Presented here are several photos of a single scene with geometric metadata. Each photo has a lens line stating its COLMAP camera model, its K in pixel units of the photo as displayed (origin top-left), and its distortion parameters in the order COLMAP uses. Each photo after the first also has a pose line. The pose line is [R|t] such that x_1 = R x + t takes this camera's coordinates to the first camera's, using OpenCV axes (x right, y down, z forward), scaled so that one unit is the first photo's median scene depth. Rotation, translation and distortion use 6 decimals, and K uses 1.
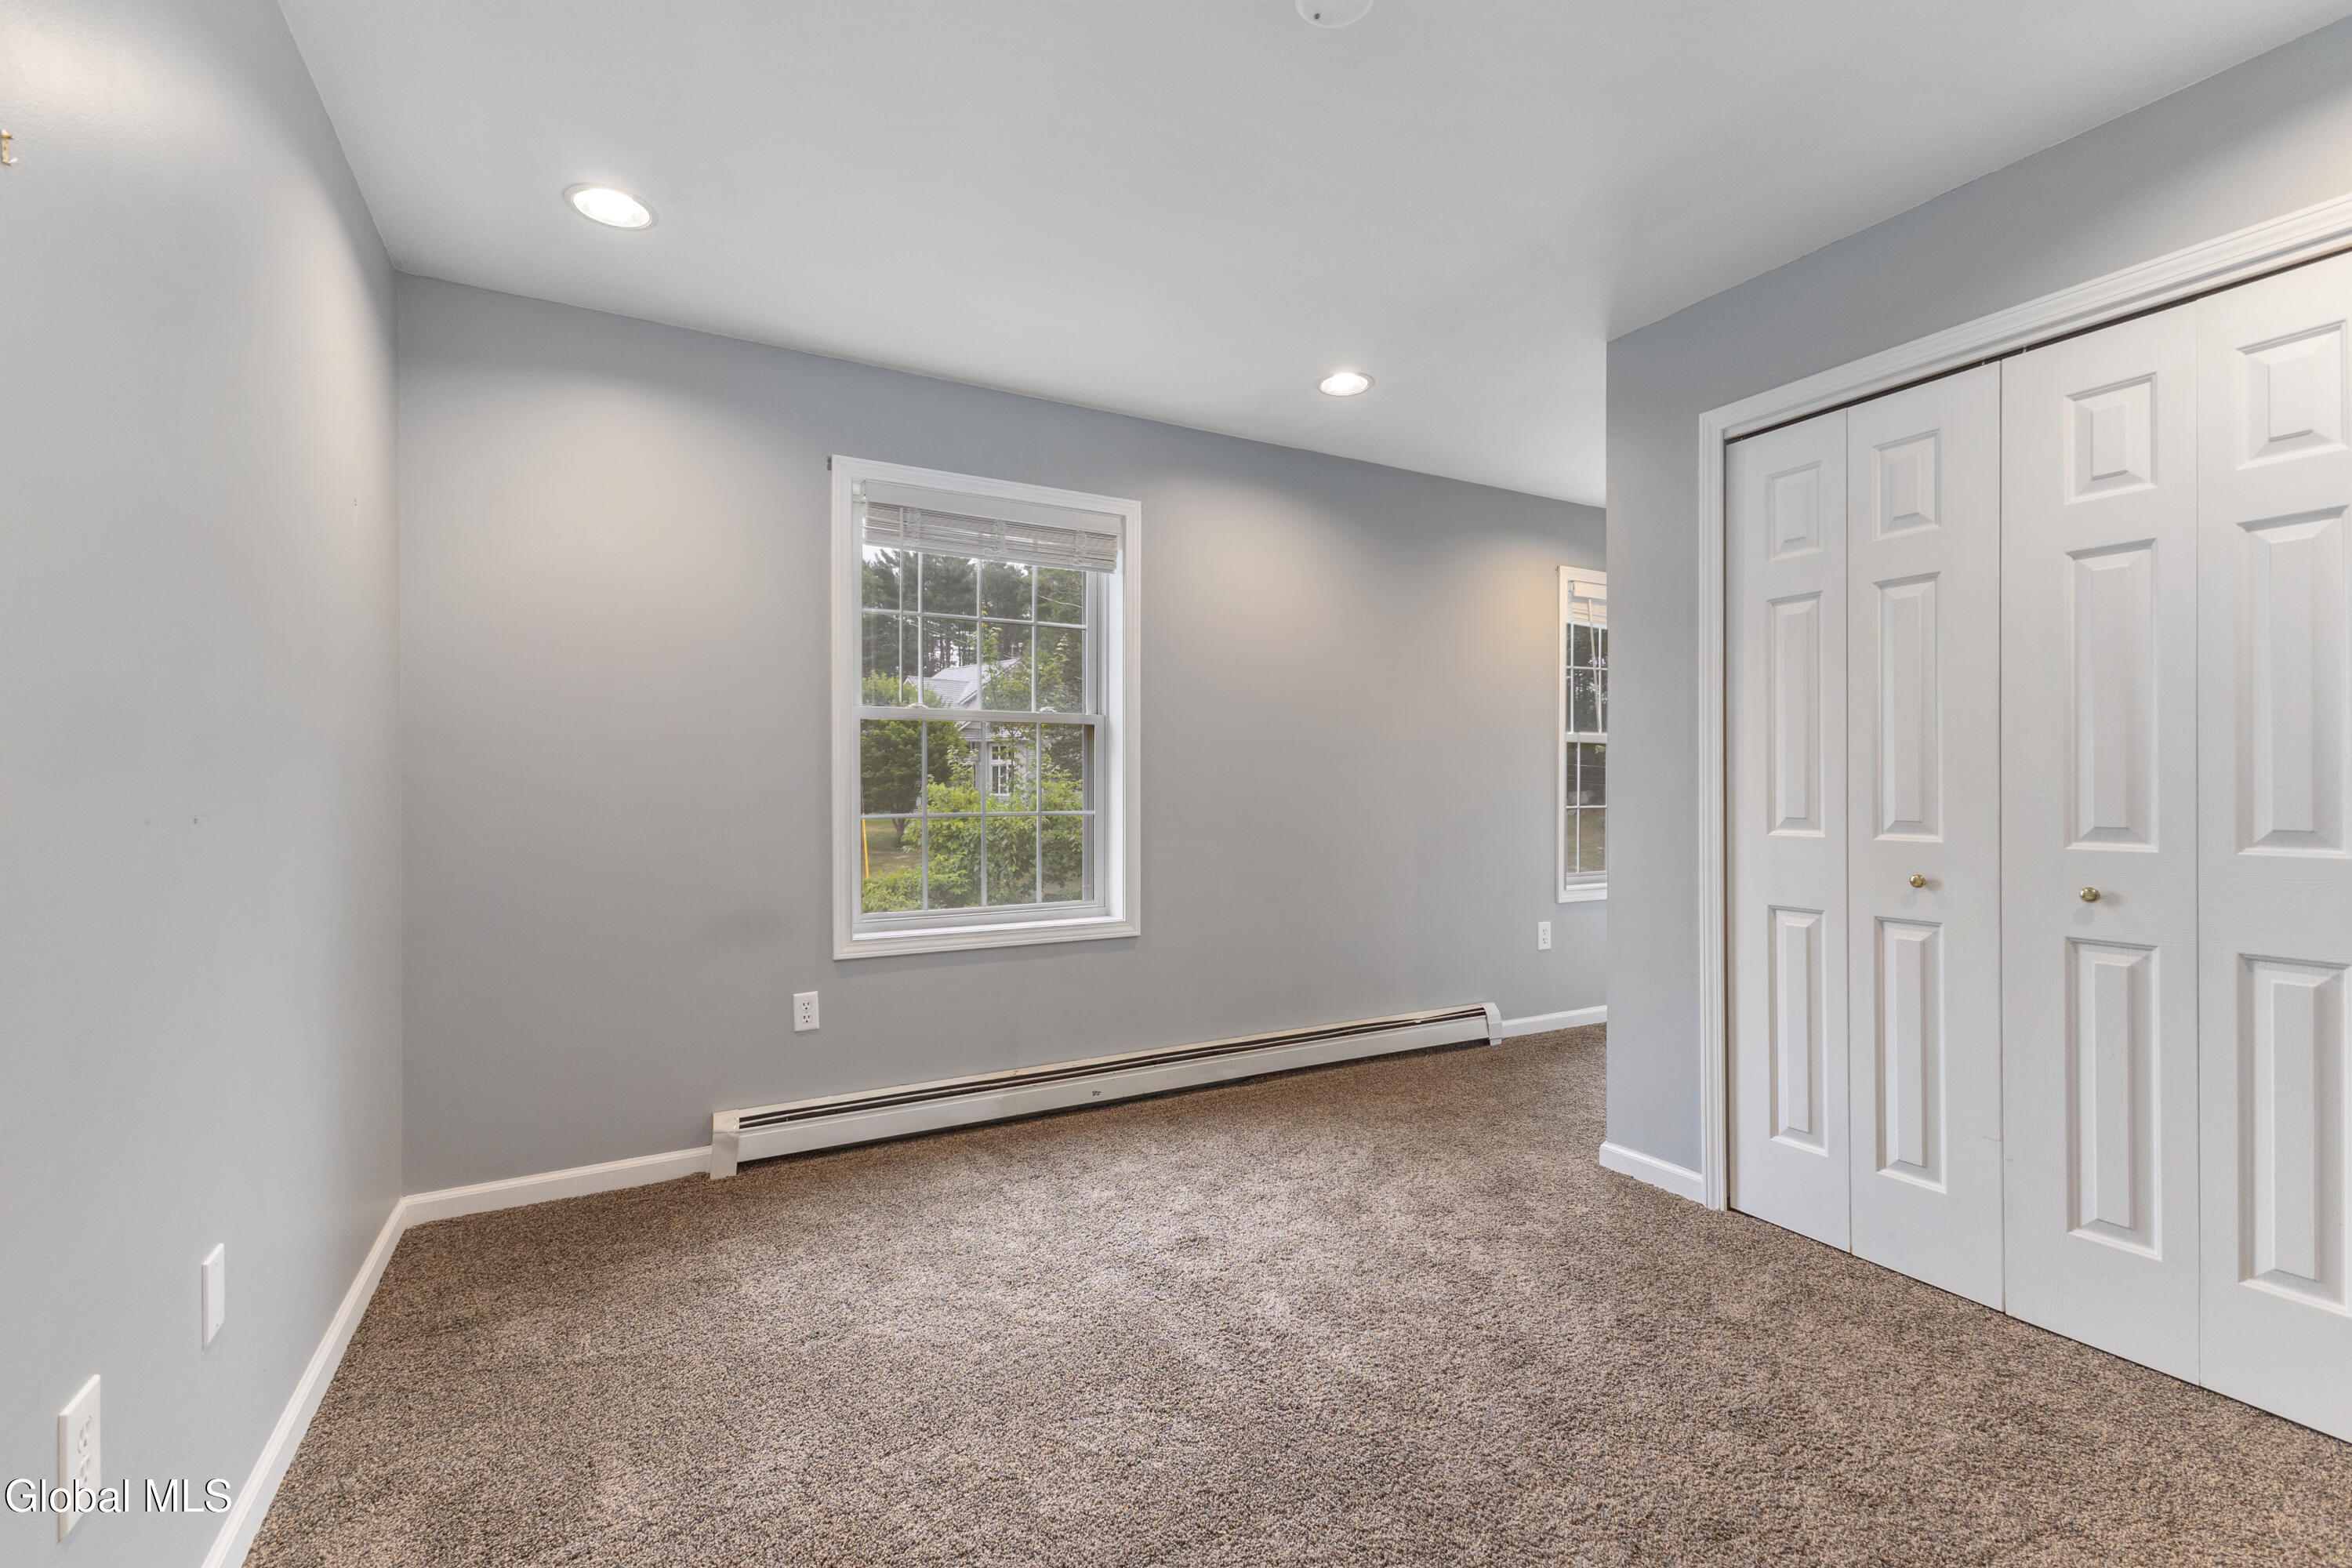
lens RADIAL K [[1014.2, 0, 1172.0], [0, 1014.2, 773.8], [0, 0, 1]] dist [0.016326, -0.004242]
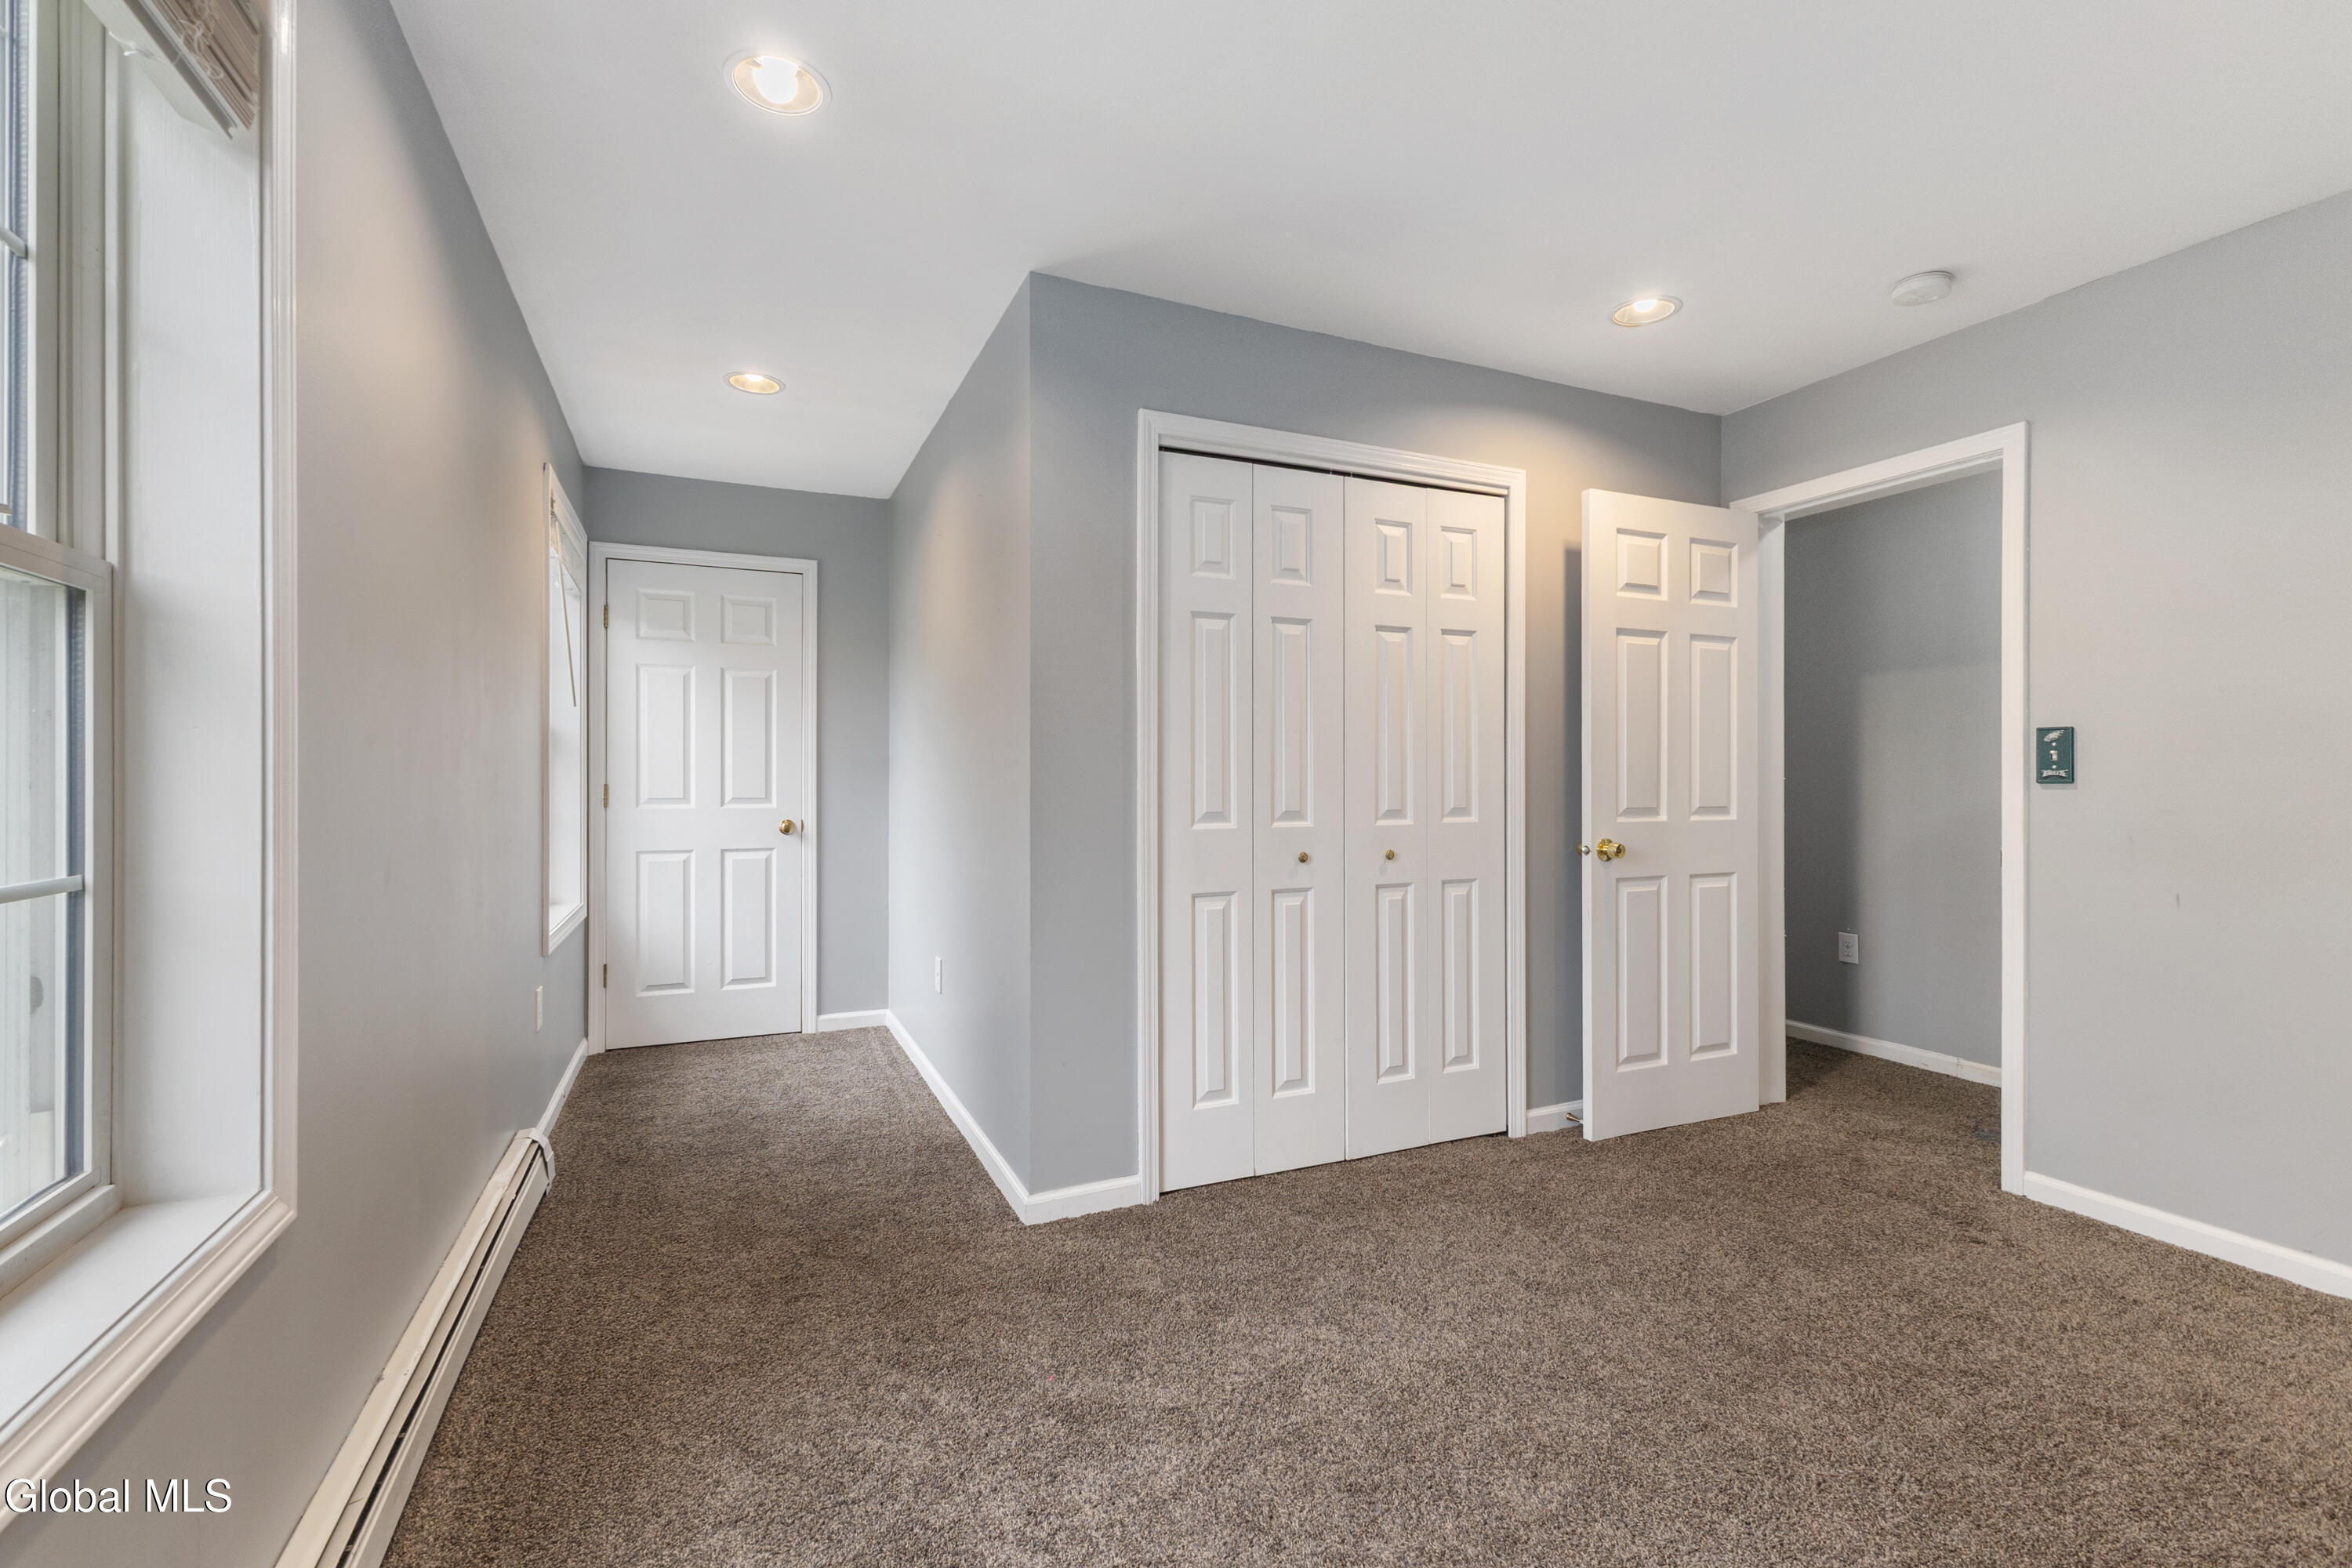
lens RADIAL K [[1014.2, 0, 1181.6], [0, 1014.2, 784.1], [0, 0, 1]] dist [0.016326, -0.004242]
pose [[0.087001, 0.000479, 0.996208, -0.541904], [-0.006883, 0.999976, 0.000120, 0.013497], [-0.996184, -0.006867, 0.087003, 1.023325]]
